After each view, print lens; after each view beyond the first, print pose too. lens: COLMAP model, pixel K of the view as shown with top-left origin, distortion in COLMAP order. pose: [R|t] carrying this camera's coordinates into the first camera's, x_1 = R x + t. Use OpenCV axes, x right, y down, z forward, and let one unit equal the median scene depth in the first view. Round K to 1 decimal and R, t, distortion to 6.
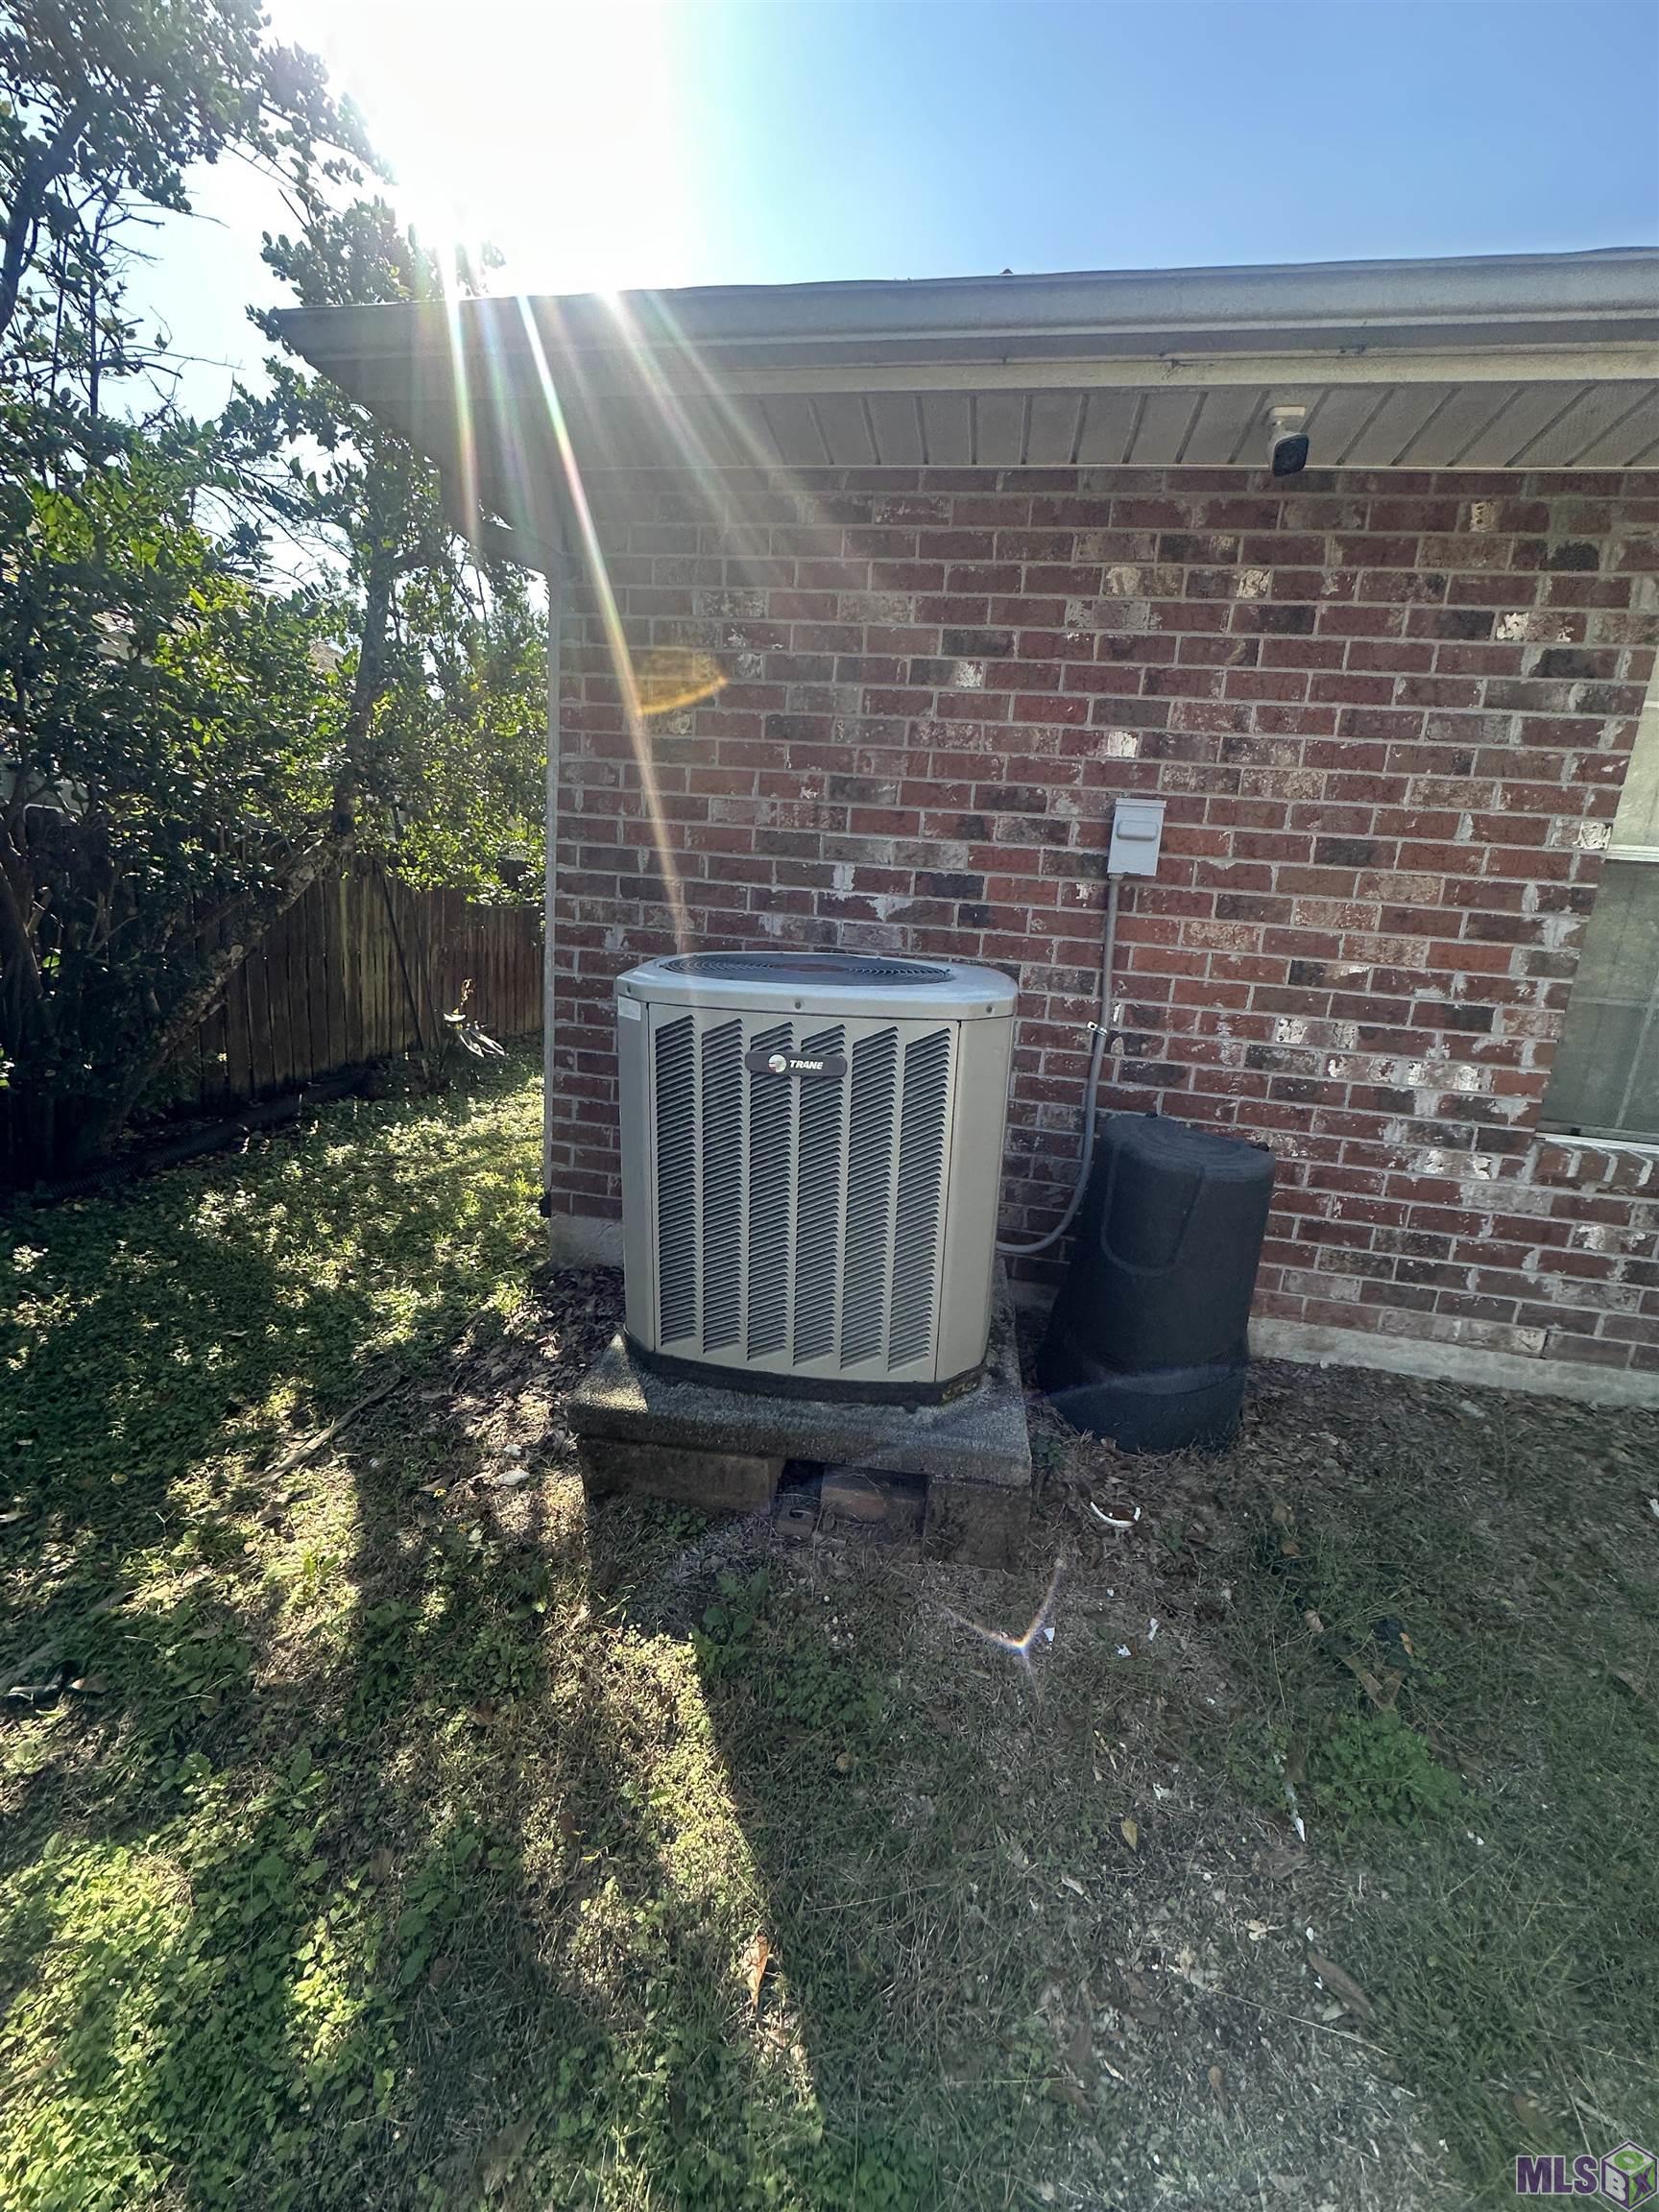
lens RADIAL K [[883.6, 0, 845.1], [0, 883.6, 1106.2], [0, 0, 1]] dist [-0.006222, 0.001701]
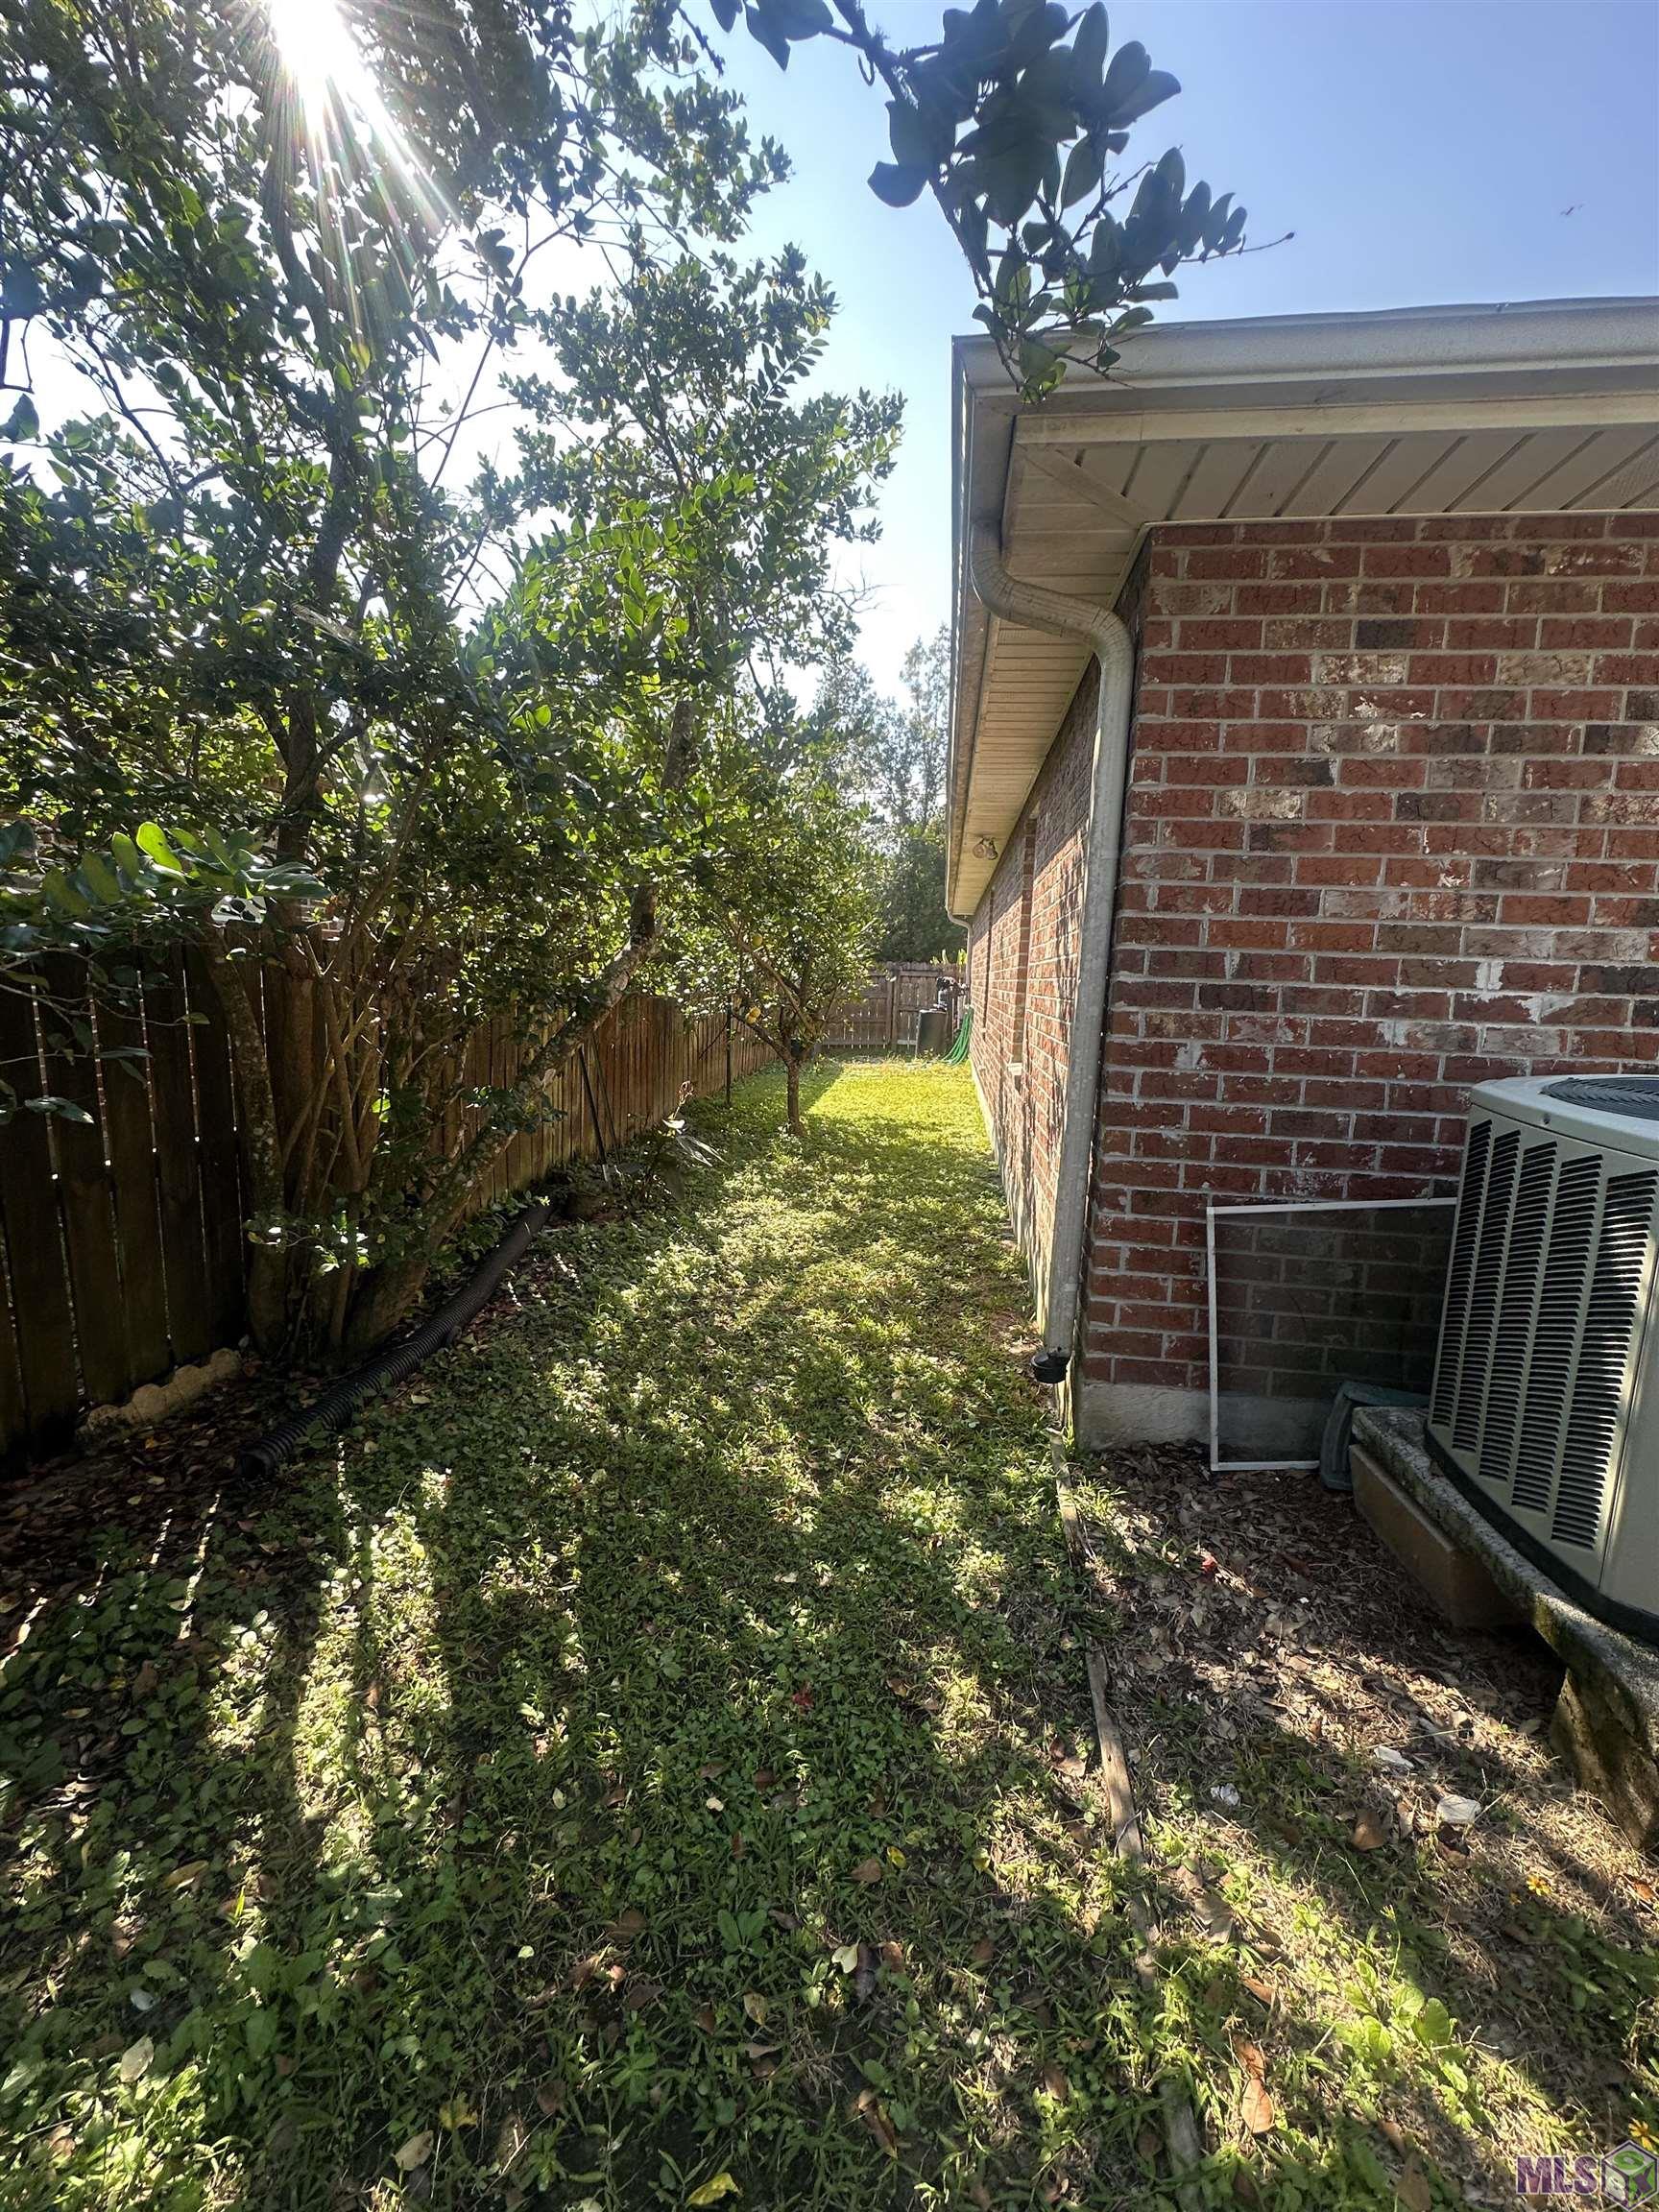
lens RADIAL K [[883.6, 0, 823.5], [0, 883.6, 1100.8], [0, 0, 1]] dist [-0.006222, 0.001701]
pose [[0.997211, -0.053549, 0.051993, -0.702750], [0.056826, 0.996346, -0.063758, -0.121360], [-0.048389, 0.066534, 0.996610, 0.190409]]
